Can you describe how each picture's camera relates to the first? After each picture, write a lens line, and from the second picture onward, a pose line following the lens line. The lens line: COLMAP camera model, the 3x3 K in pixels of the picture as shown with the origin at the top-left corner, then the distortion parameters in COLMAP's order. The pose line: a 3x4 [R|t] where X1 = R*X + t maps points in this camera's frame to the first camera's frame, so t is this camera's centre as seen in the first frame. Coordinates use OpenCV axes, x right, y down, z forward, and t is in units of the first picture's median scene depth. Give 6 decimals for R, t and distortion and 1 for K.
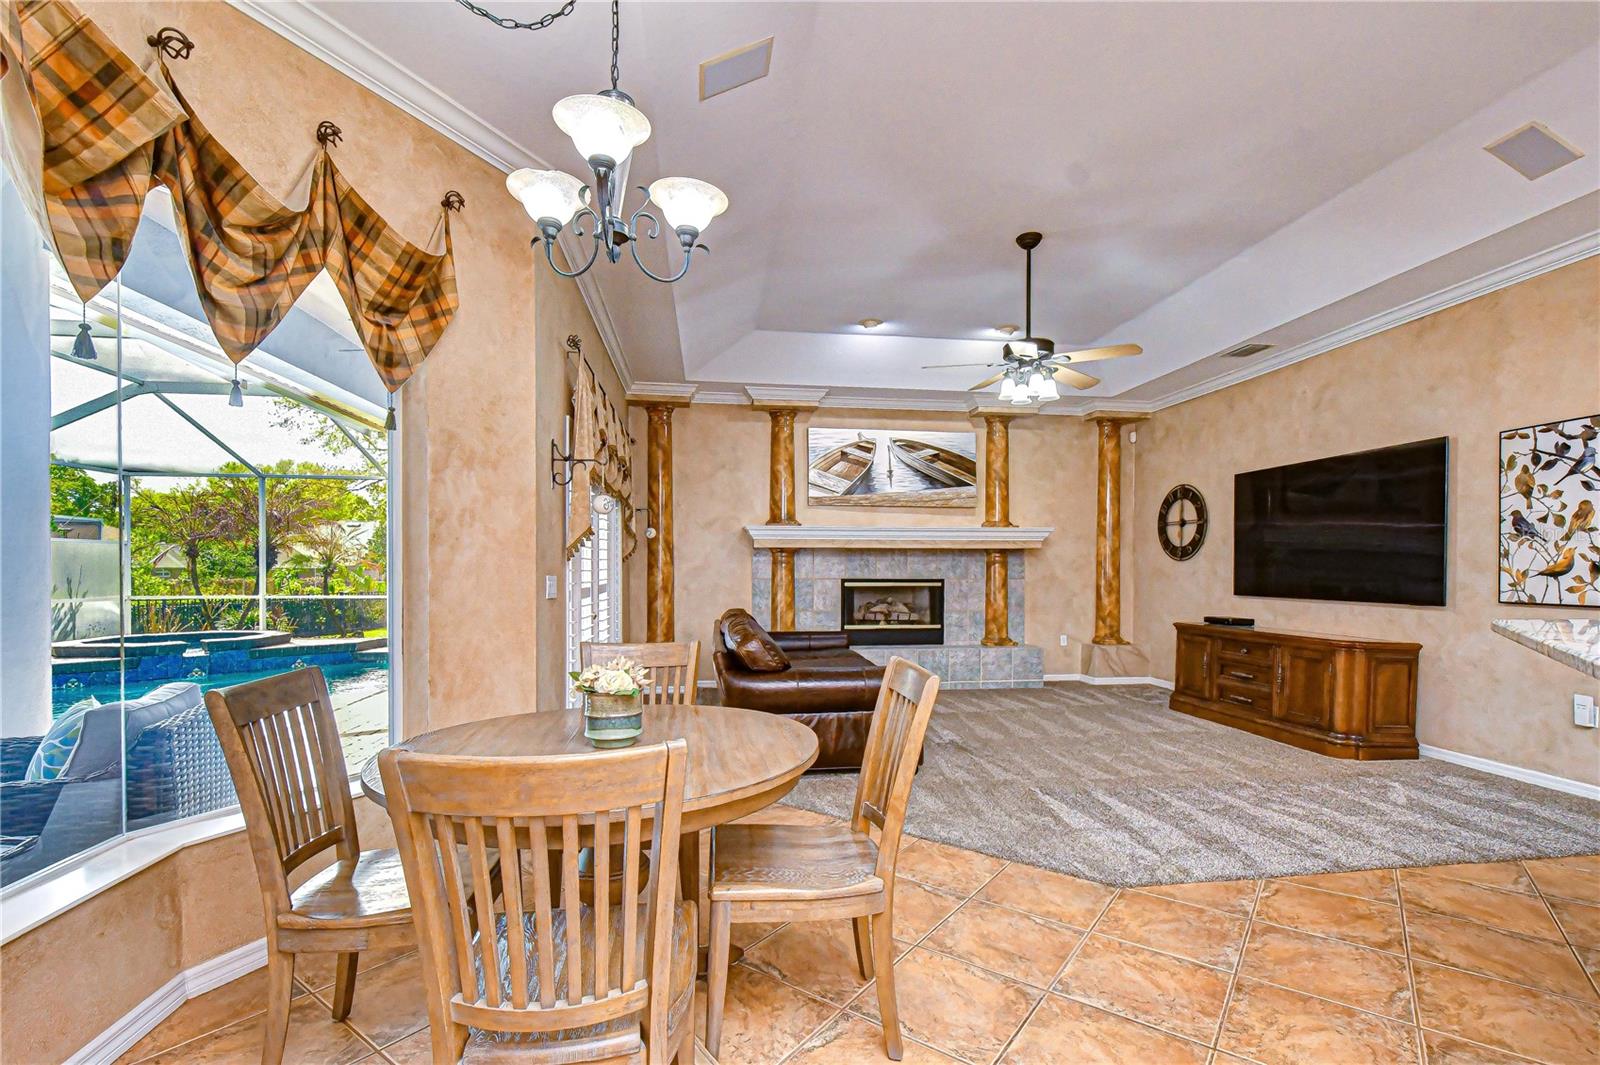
lens RADIAL K [[732.6, 0, 798.8], [0, 732.6, 582.1], [0, 0, 1]] dist [-0.042308, -0.000002]
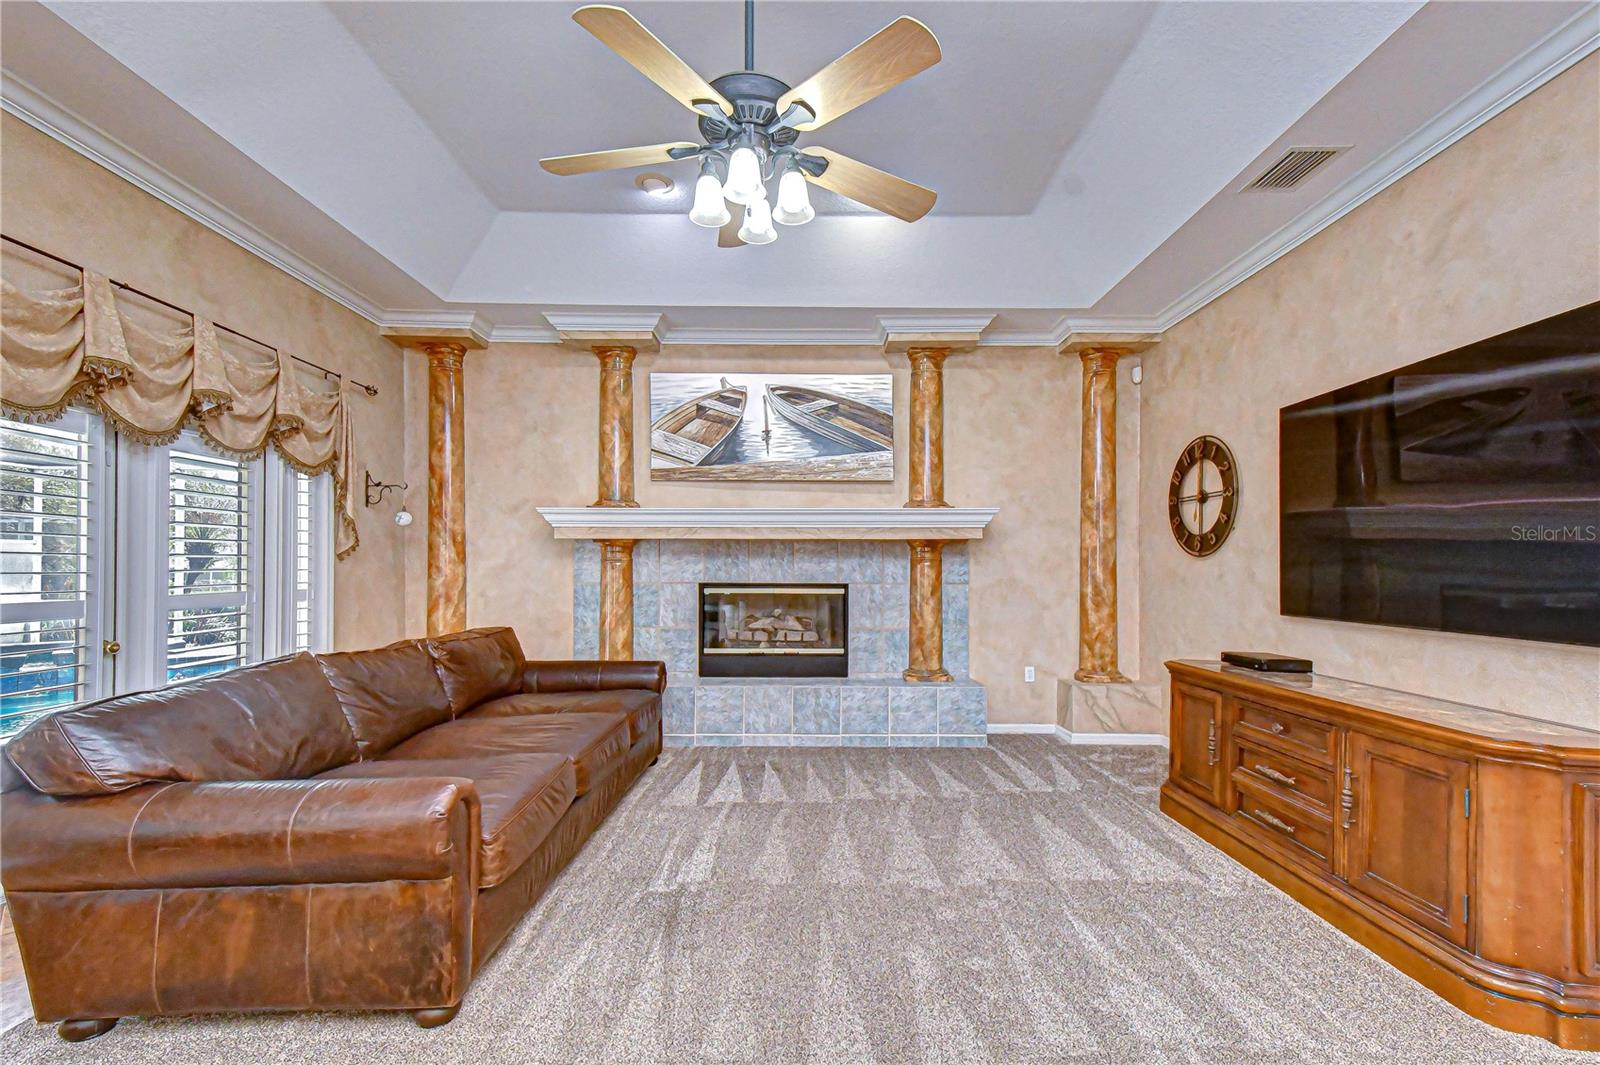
lens RADIAL K [[721.8, 0, 798.9], [0, 721.8, 565.6], [0, 0, 1]] dist [0.000688, -0.000242]
pose [[0.993020, 0.000976, -0.117941, 0.239167], [-0.003604, 0.999750, -0.022066, -0.006352], [0.117890, 0.022337, 0.992775, 0.313426]]
